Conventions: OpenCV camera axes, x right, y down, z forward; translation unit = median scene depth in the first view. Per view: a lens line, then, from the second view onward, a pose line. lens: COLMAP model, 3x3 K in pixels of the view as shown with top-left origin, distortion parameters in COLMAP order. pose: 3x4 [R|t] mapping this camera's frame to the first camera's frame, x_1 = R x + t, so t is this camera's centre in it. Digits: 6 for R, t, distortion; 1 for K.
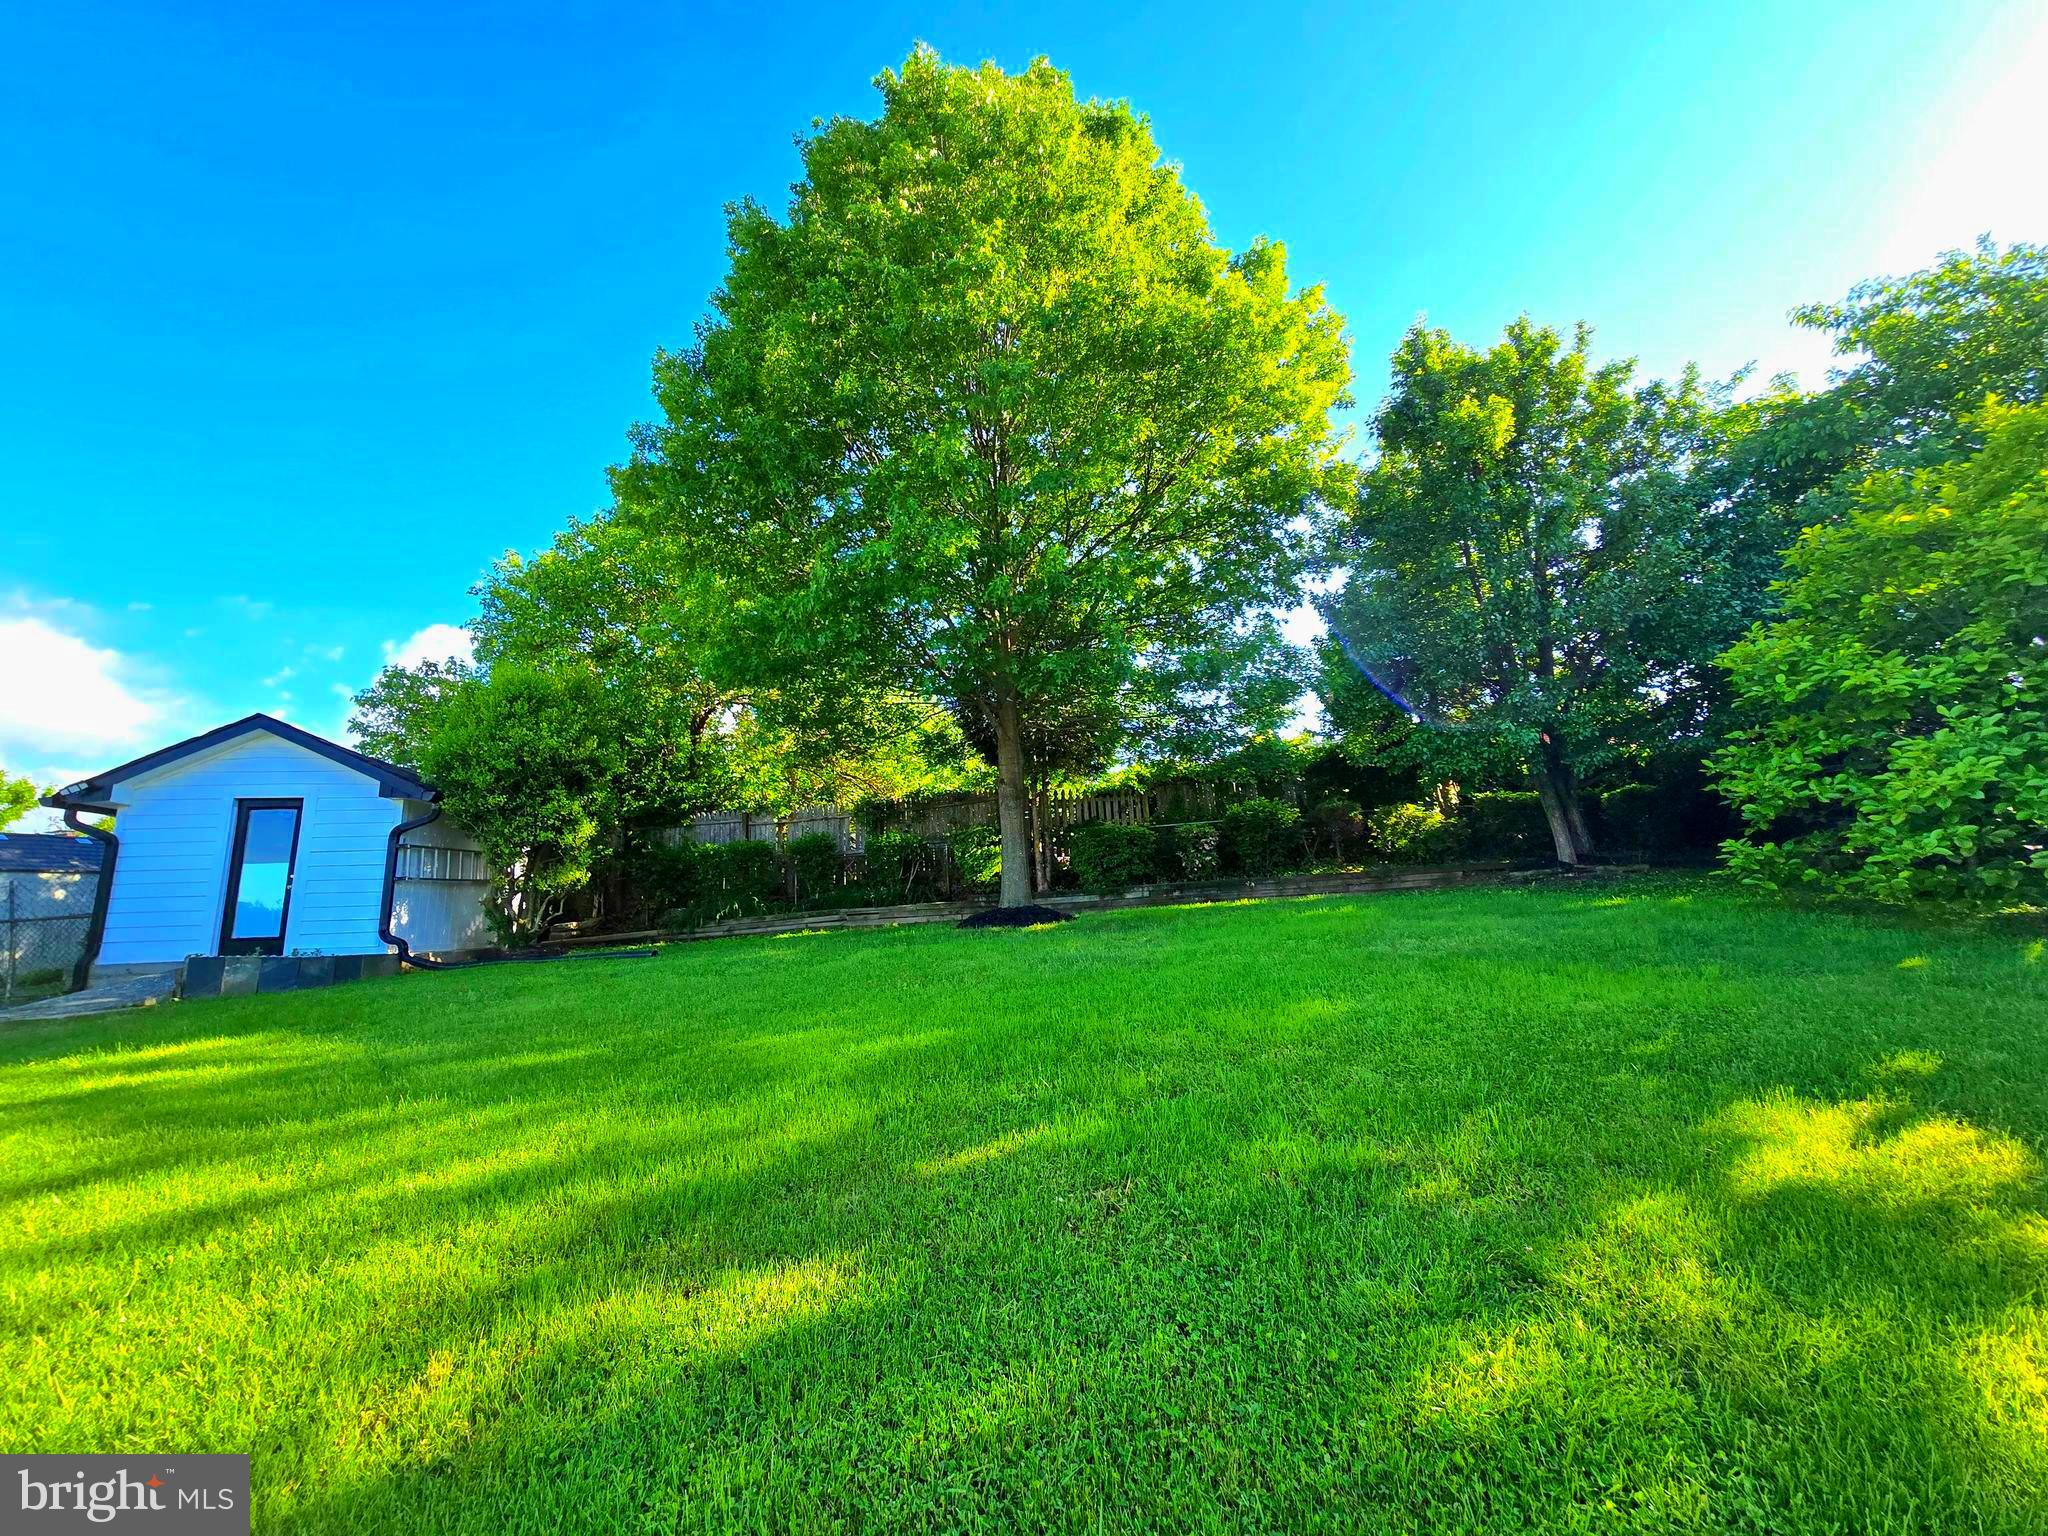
lens RADIAL K [[838.8, 0, 1018.2], [0, 838.8, 762.5], [0, 0, 1]] dist [-0.005028, -0.000105]
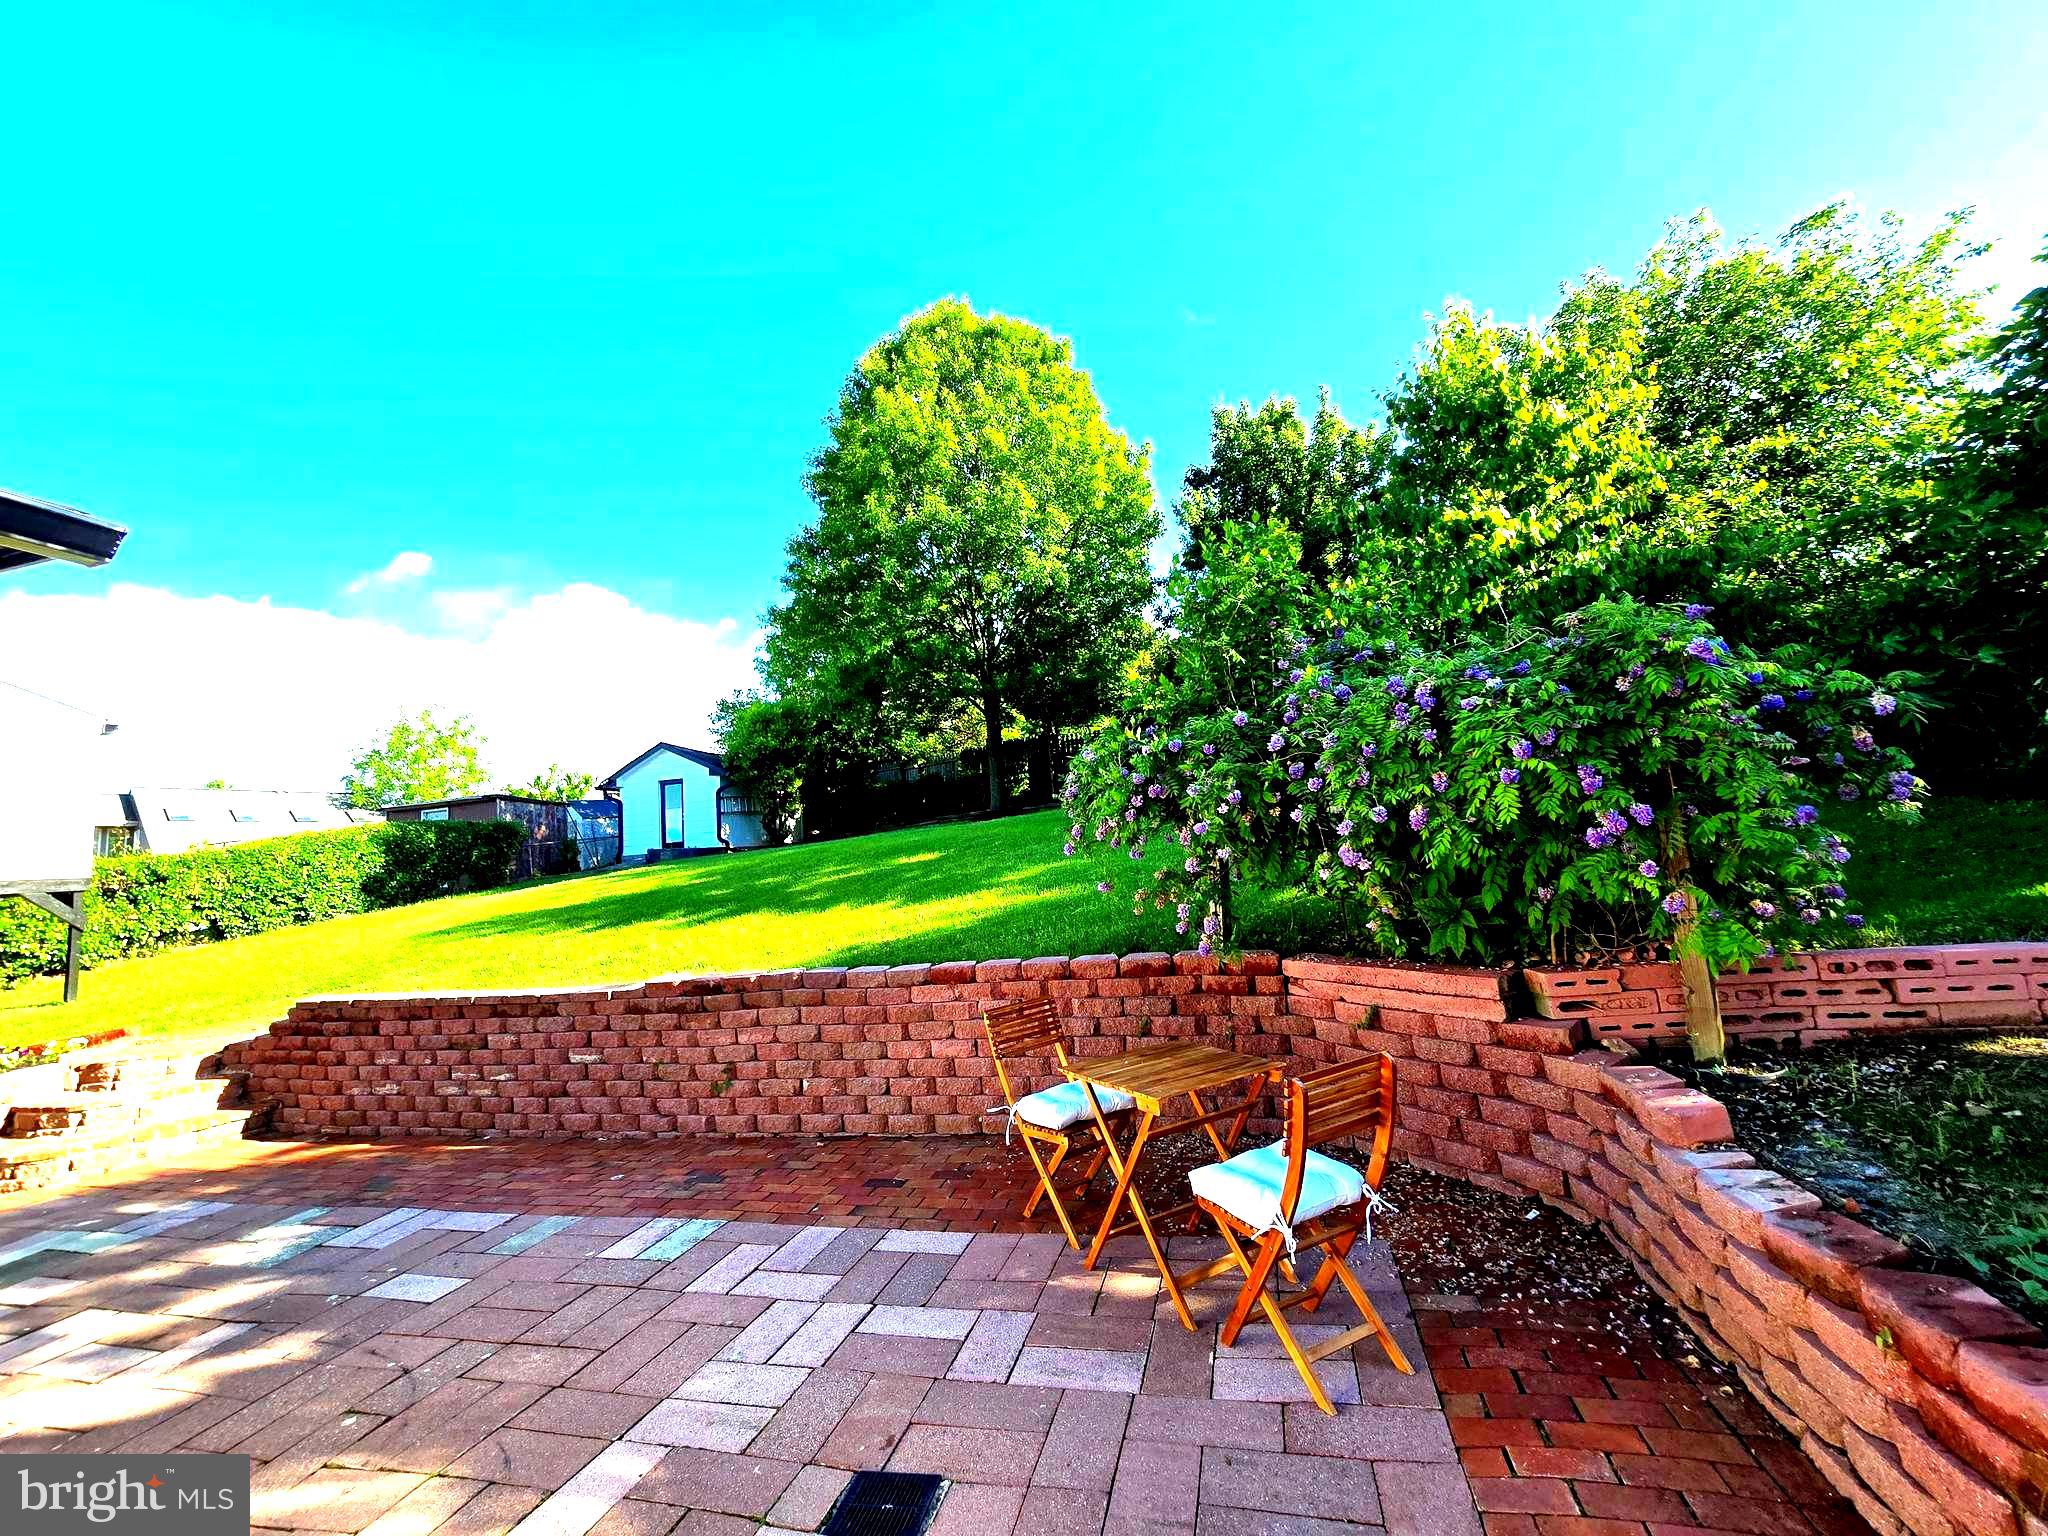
lens RADIAL K [[838.8, 0, 1018.2], [0, 838.8, 762.5], [0, 0, 1]] dist [-0.005028, -0.000105]
pose [[0.918138, -0.074045, -0.389281, 0.743321], [0.116131, 0.989531, 0.085682, -0.078186], [0.378862, -0.123876, 0.917125, -0.617724]]
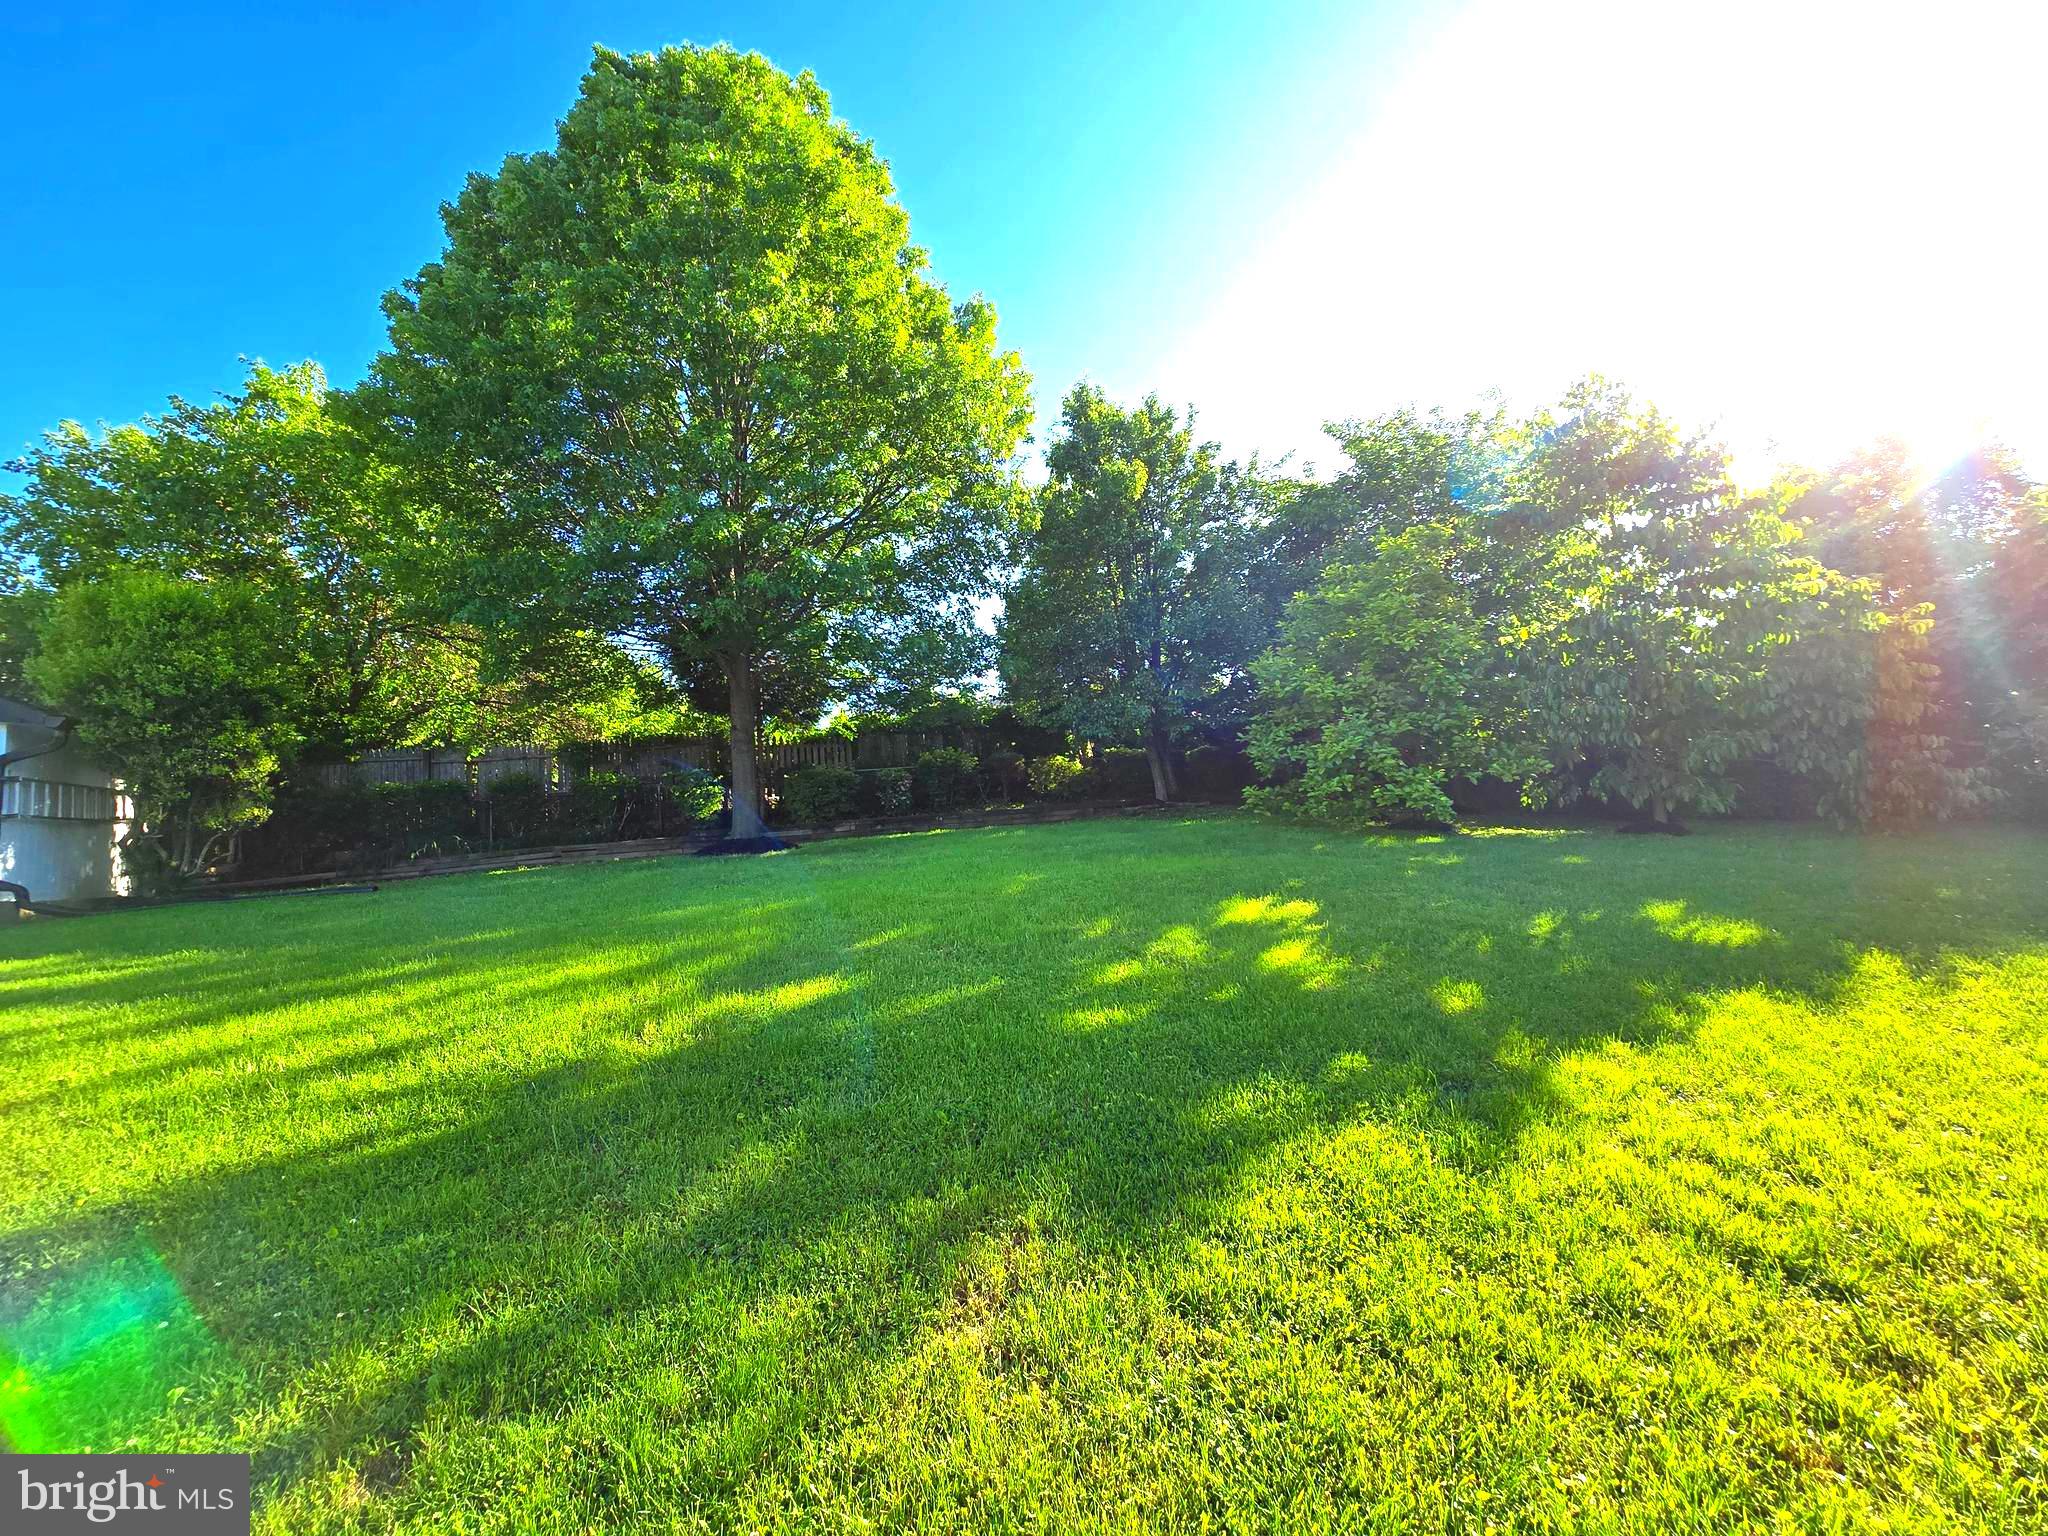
lens RADIAL K [[838.8, 0, 1018.2], [0, 838.8, 762.5], [0, 0, 1]] dist [-0.005028, -0.000105]
pose [[0.919026, 0.018946, 0.393740, -0.113702], [-0.043105, 0.997685, 0.052605, -0.006316], [-0.391832, -0.065317, 0.917715, -0.182899]]
